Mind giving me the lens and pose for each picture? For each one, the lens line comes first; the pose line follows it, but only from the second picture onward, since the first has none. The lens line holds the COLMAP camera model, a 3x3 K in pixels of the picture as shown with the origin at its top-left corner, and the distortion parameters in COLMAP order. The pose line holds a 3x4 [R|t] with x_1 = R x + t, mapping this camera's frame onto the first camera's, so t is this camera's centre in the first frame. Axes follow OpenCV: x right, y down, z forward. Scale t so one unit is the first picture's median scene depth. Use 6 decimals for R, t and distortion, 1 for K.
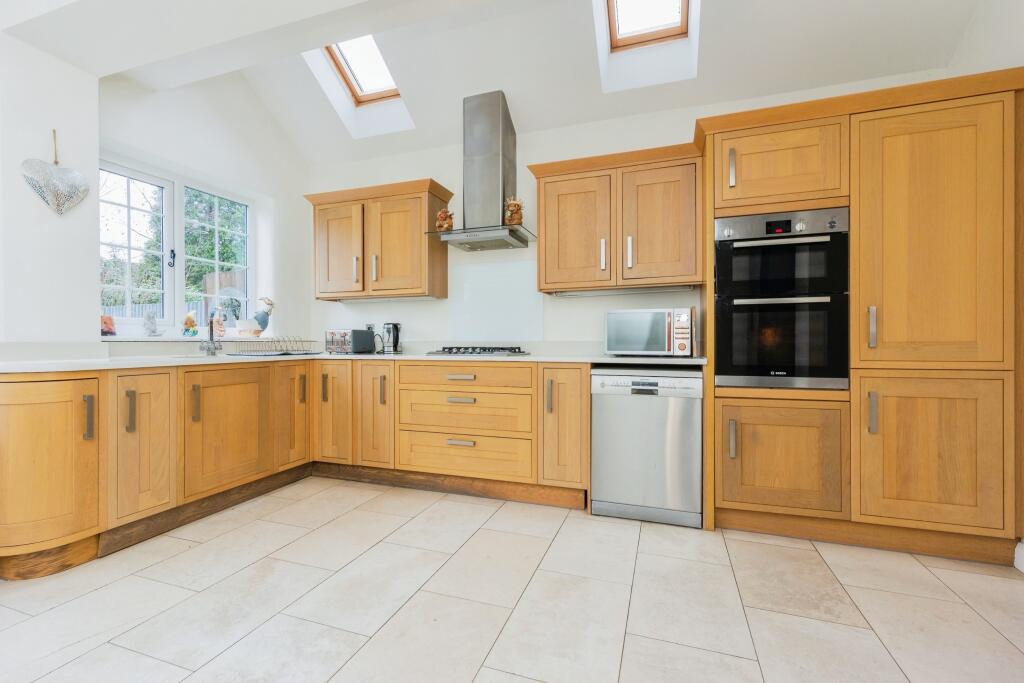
lens RADIAL K [[443.6, 0, 512.3], [0, 443.6, 338.7], [0, 0, 1]] dist [0.004379, 0.000377]
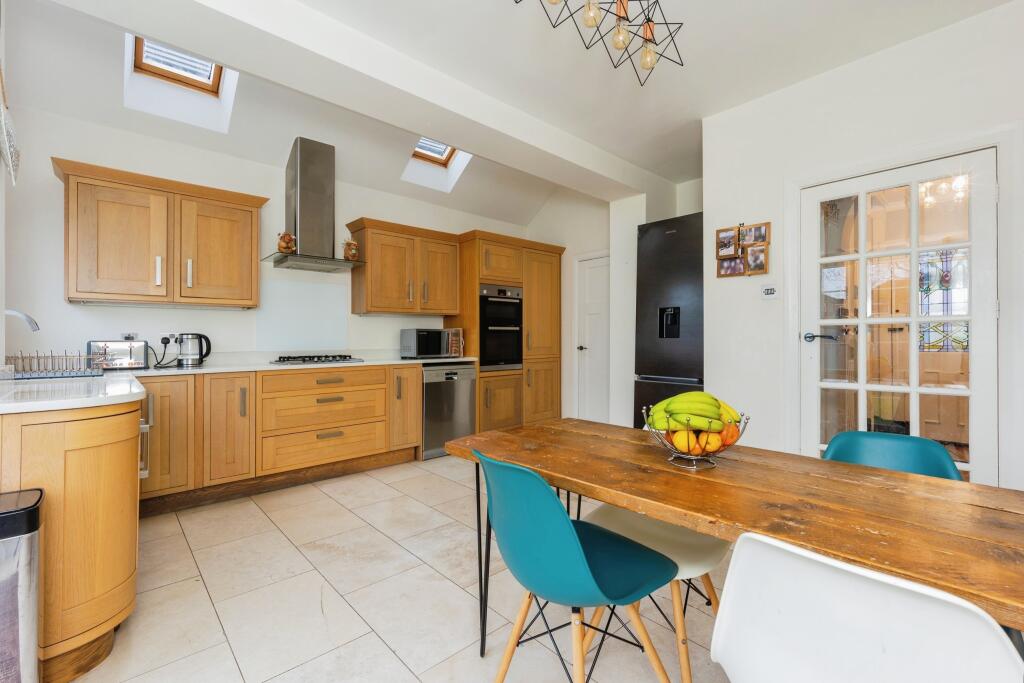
lens RADIAL K [[443.6, 0, 512.8], [0, 443.6, 339.2], [0, 0, 1]] dist [0.004379, 0.000377]
pose [[0.469637, -0.000615, 0.882859, -0.999479], [0.001926, 0.999998, -0.000328, -0.027443], [-0.882857, 0.001854, 0.469637, -0.012734]]
